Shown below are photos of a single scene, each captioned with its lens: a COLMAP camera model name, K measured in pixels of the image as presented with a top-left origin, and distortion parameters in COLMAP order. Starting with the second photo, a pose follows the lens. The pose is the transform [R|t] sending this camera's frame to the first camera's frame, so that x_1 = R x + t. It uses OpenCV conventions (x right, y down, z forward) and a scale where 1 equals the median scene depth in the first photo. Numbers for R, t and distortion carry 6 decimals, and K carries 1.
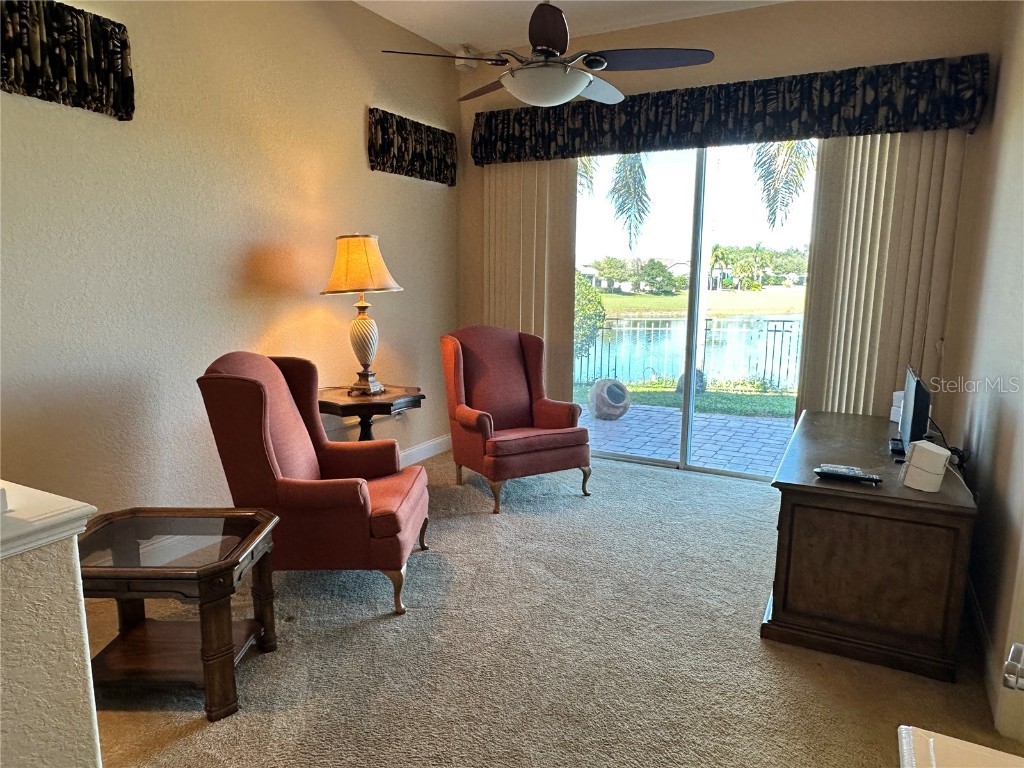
lens RADIAL K [[675.6, 0, 517.4], [0, 675.6, 386.6], [0, 0, 1]] dist [-0.003739, 0.002375]
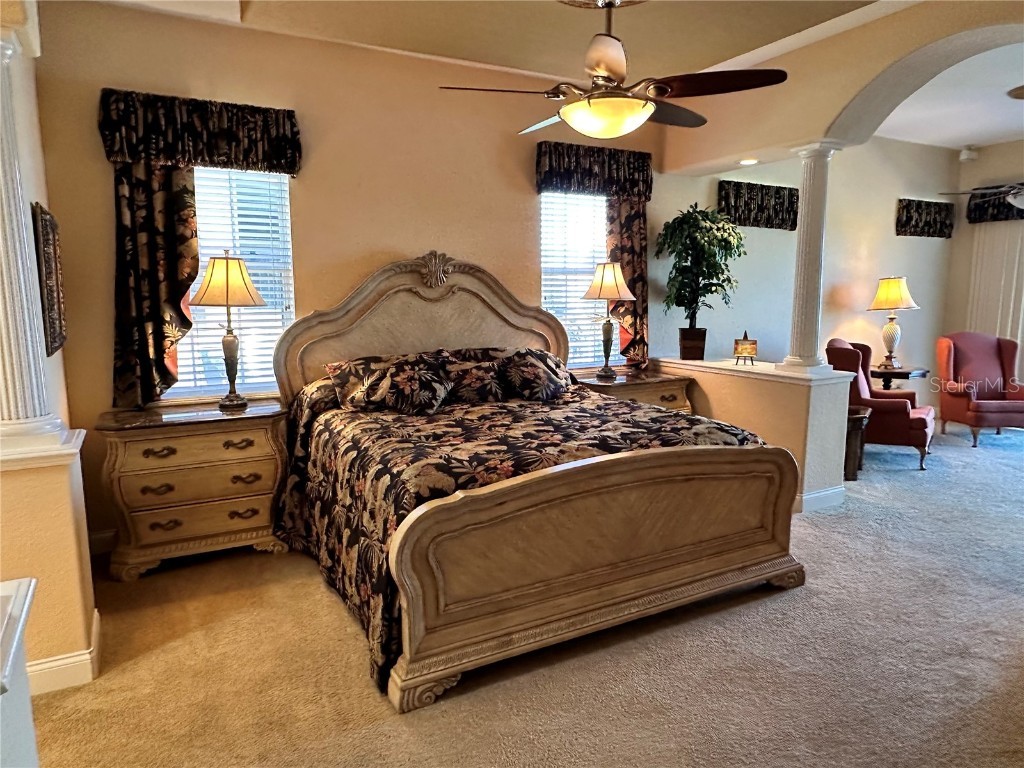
lens RADIAL K [[675.6, 0, 513.9], [0, 675.6, 393.9], [0, 0, 1]] dist [-0.003739, 0.002375]
pose [[0.833205, 0.066244, -0.548982, -0.065155], [-0.076691, 0.997047, 0.003915, 0.127874], [0.547620, 0.038840, 0.835825, -0.866322]]
